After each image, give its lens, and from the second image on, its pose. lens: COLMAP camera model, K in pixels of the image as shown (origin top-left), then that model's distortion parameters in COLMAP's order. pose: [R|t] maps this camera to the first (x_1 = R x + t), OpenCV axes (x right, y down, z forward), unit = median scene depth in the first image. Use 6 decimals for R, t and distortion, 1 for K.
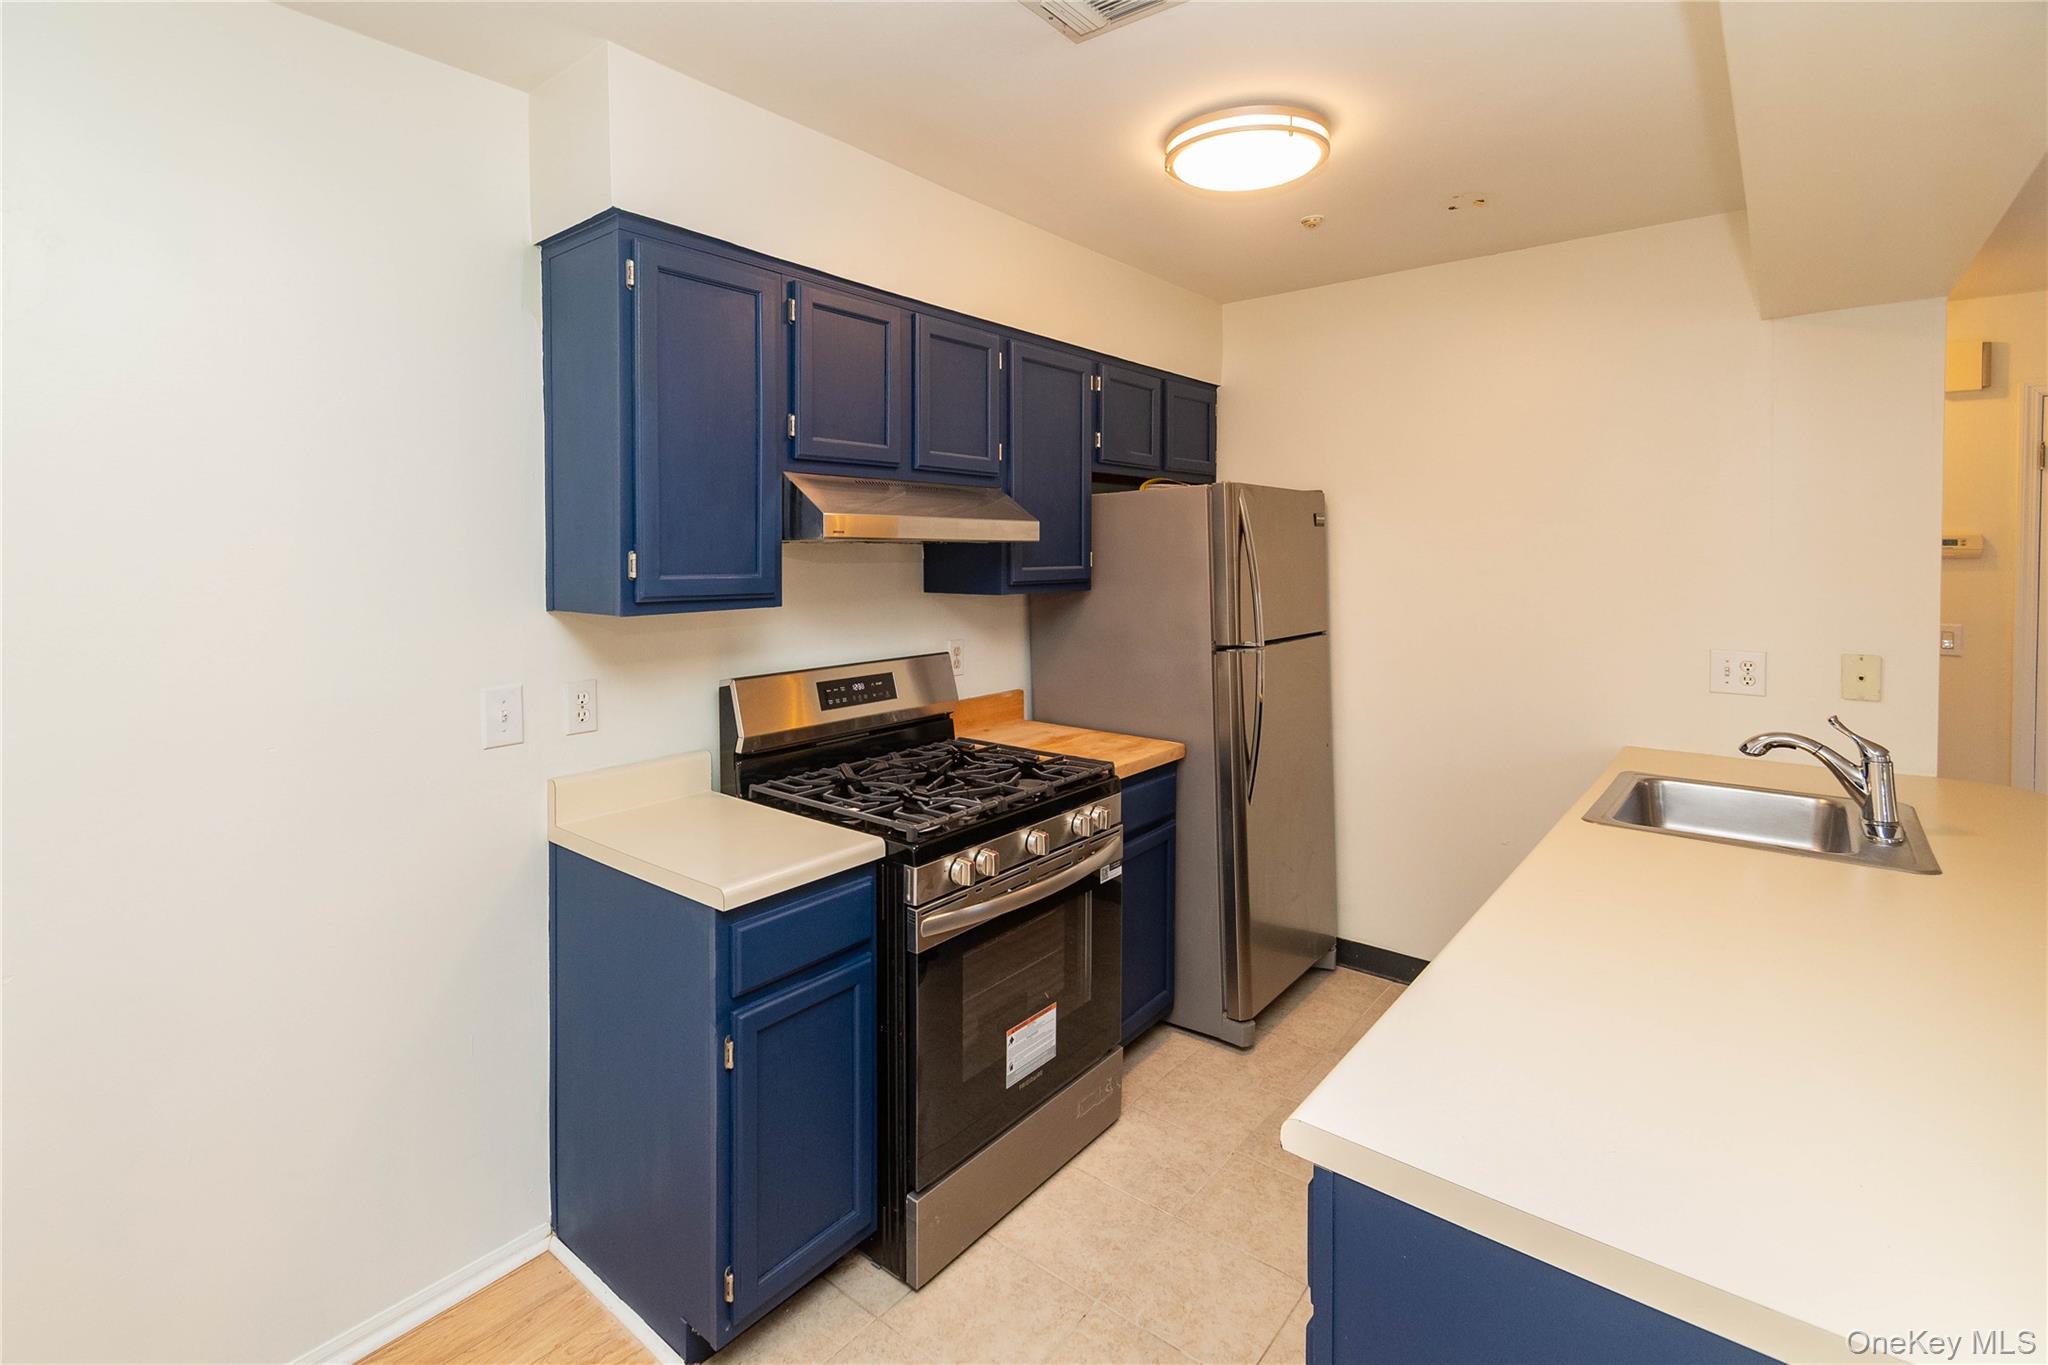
lens RADIAL K [[972.8, 0, 987.6], [0, 972.8, 573.9], [0, 0, 1]] dist [0.002727, -0.003731]
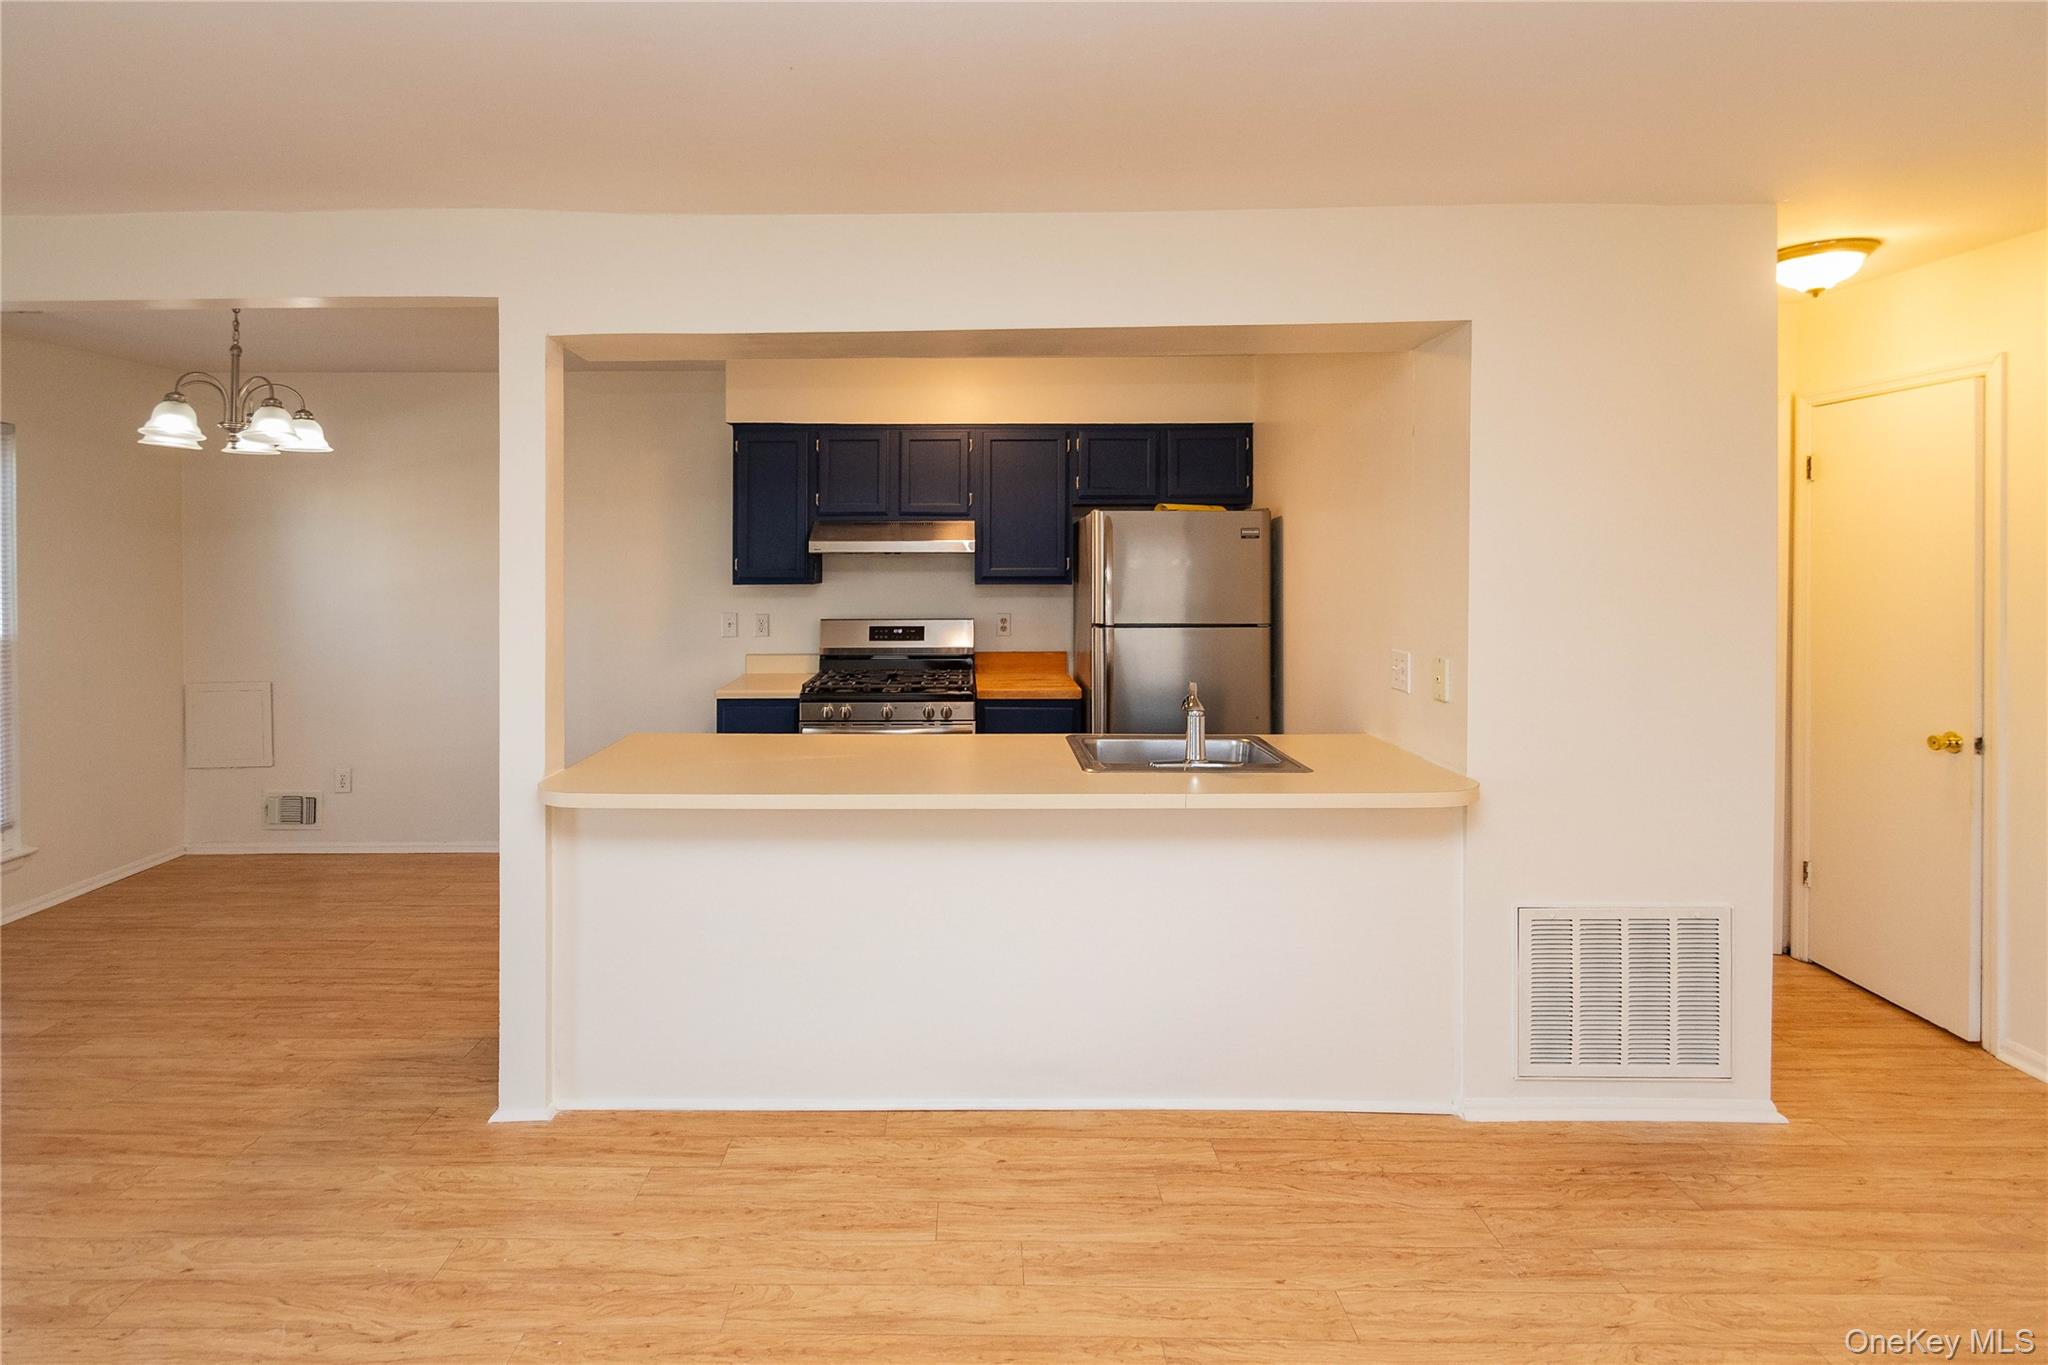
lens RADIAL K [[972.8, 0, 955.9], [0, 972.8, 555.0], [0, 0, 1]] dist [0.002727, -0.003731]
pose [[0.625529, 0.002425, -0.780197, 1.647846], [-0.014263, 0.999864, -0.008327, -0.019244], [0.780070, 0.016337, 0.625478, -0.099737]]
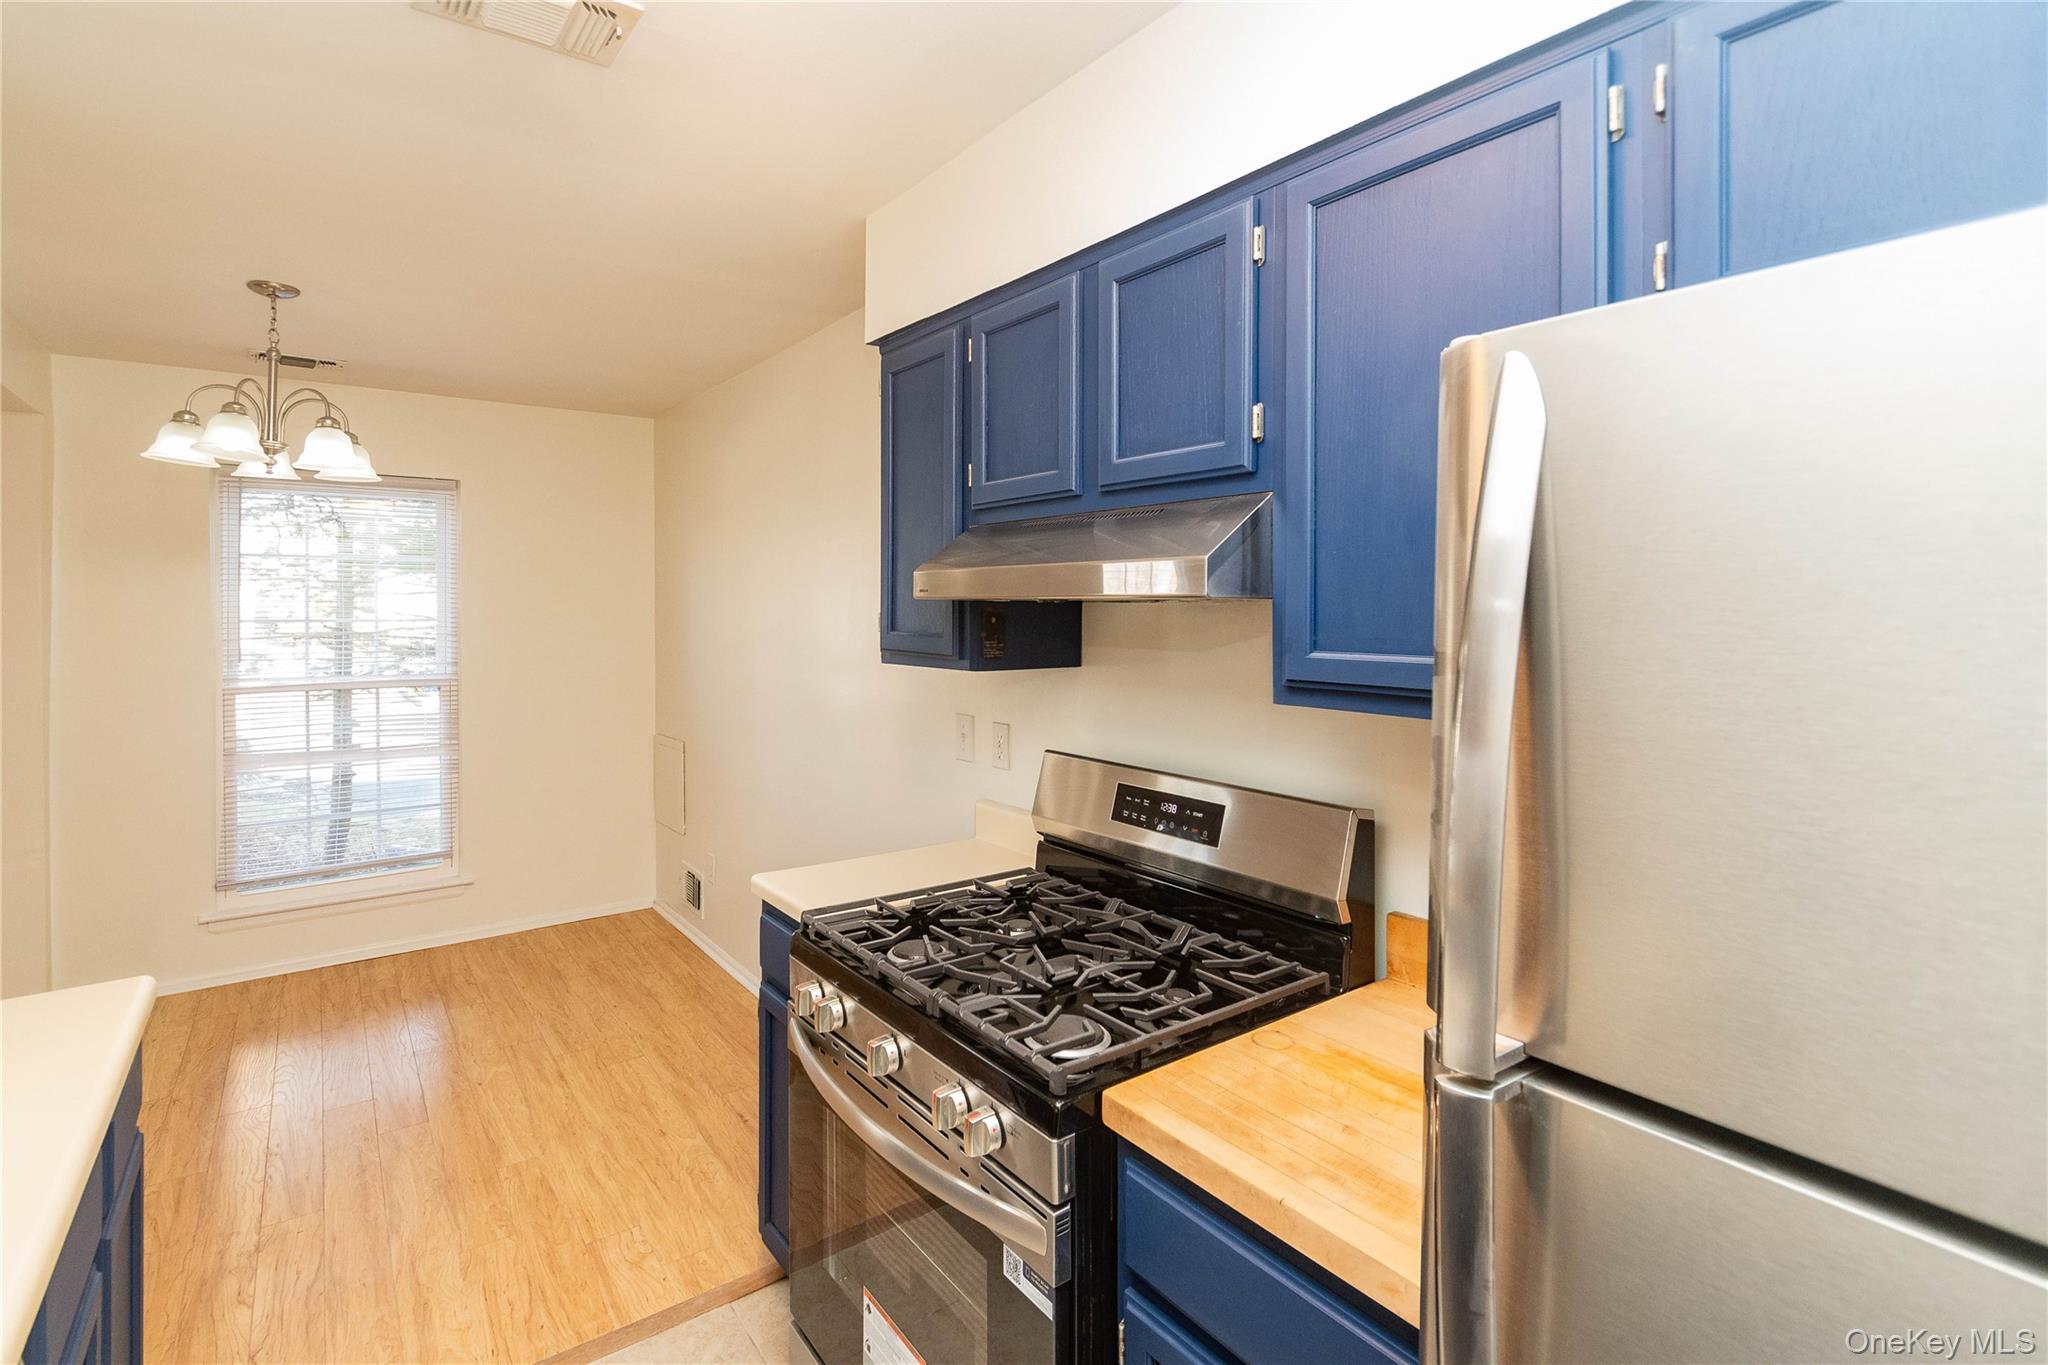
lens RADIAL K [[972.8, 0, 992.4], [0, 972.8, 584.5], [0, 0, 1]] dist [0.002727, -0.003731]
pose [[-0.261885, -0.012871, -0.965013, 0.686861], [-0.019649, 0.999775, -0.008003, -0.043996], [0.964899, 0.016865, -0.262079, 1.251695]]
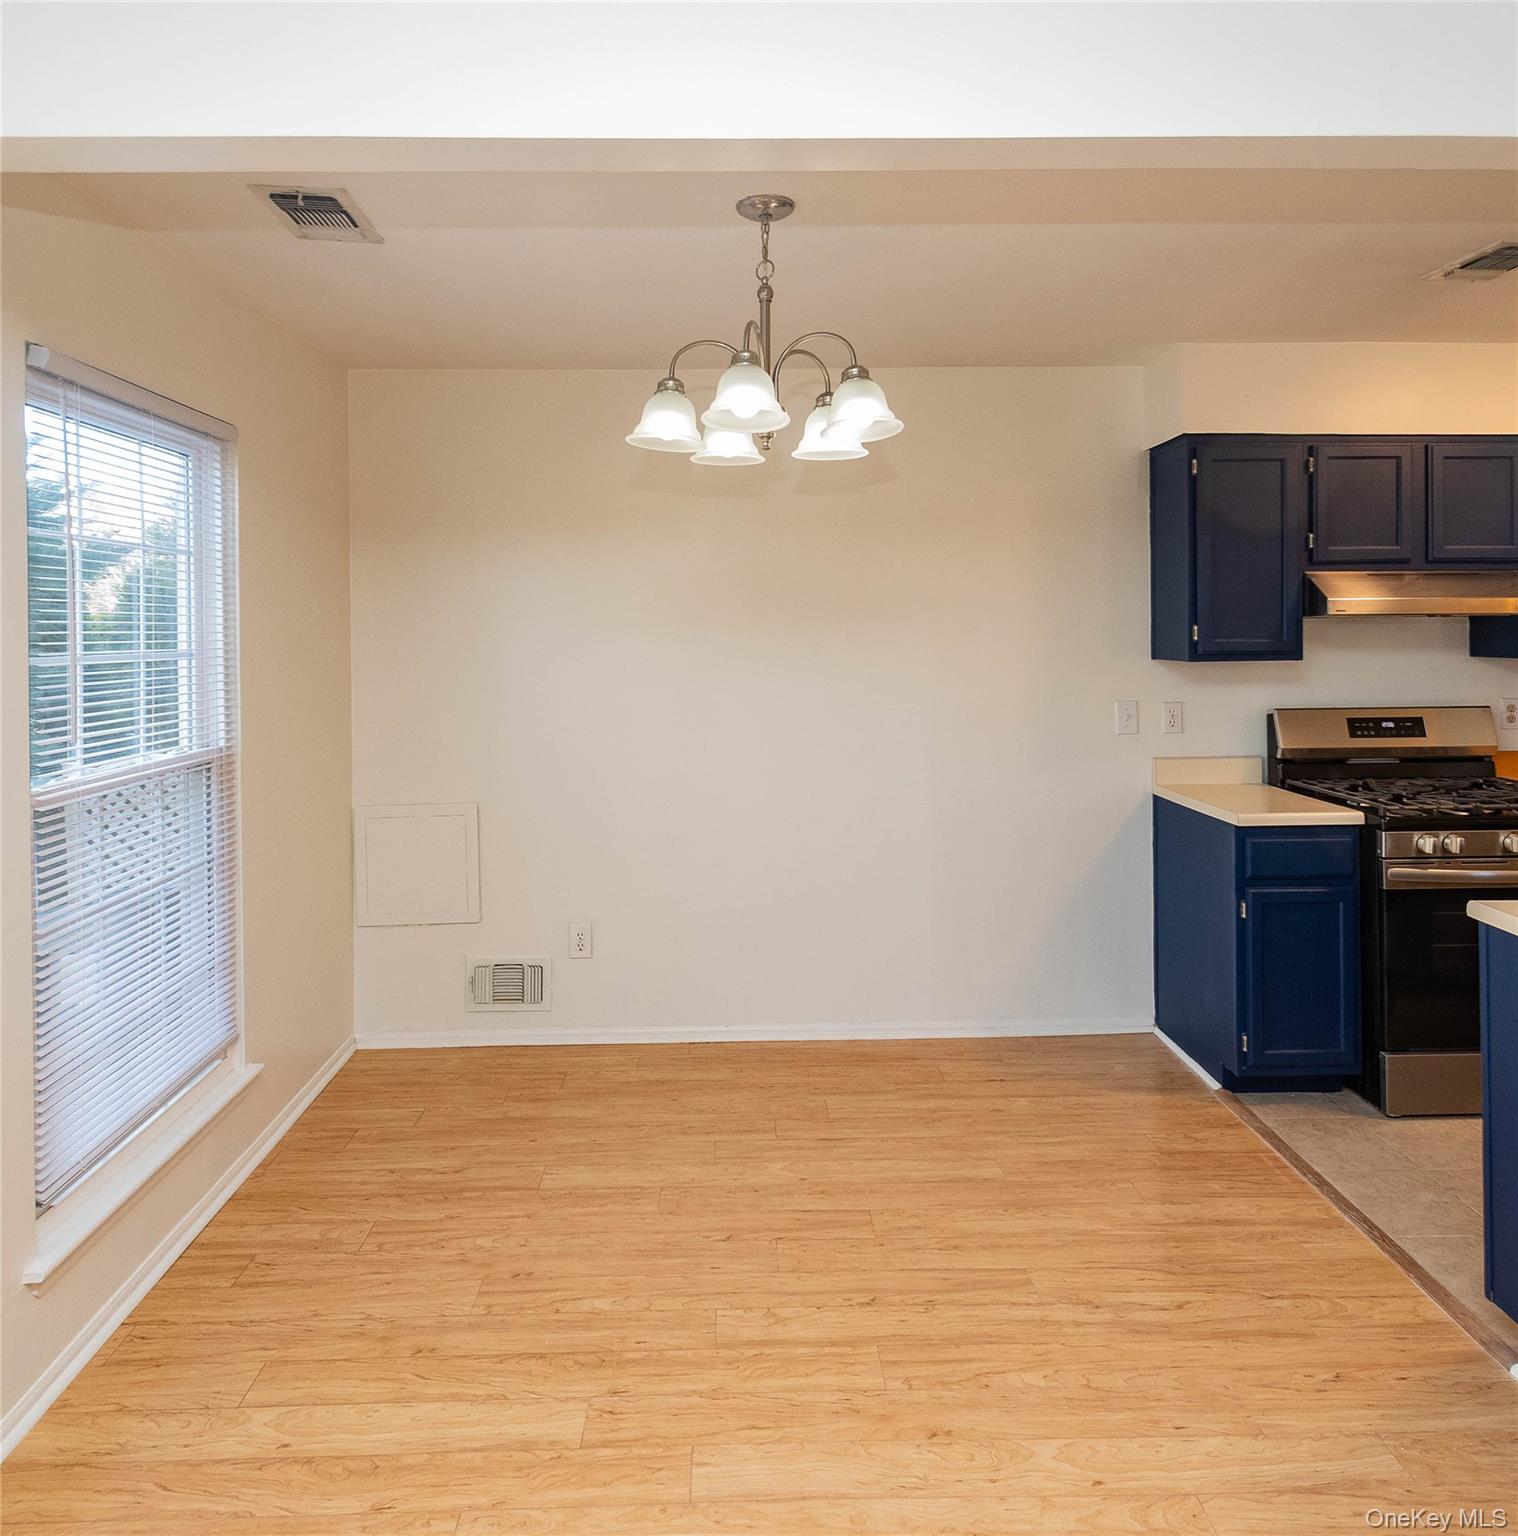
lens RADIAL K [[1059.0, 0, 722.8], [0, 1059.0, 627.5], [0, 0, 1]] dist [0.013798, -0.005978]
pose [[0.644736, -0.005865, -0.764383, 0.467030], [-0.007580, 0.999872, -0.014066, 0.012697], [0.764368, 0.014863, 0.644609, -0.752726]]
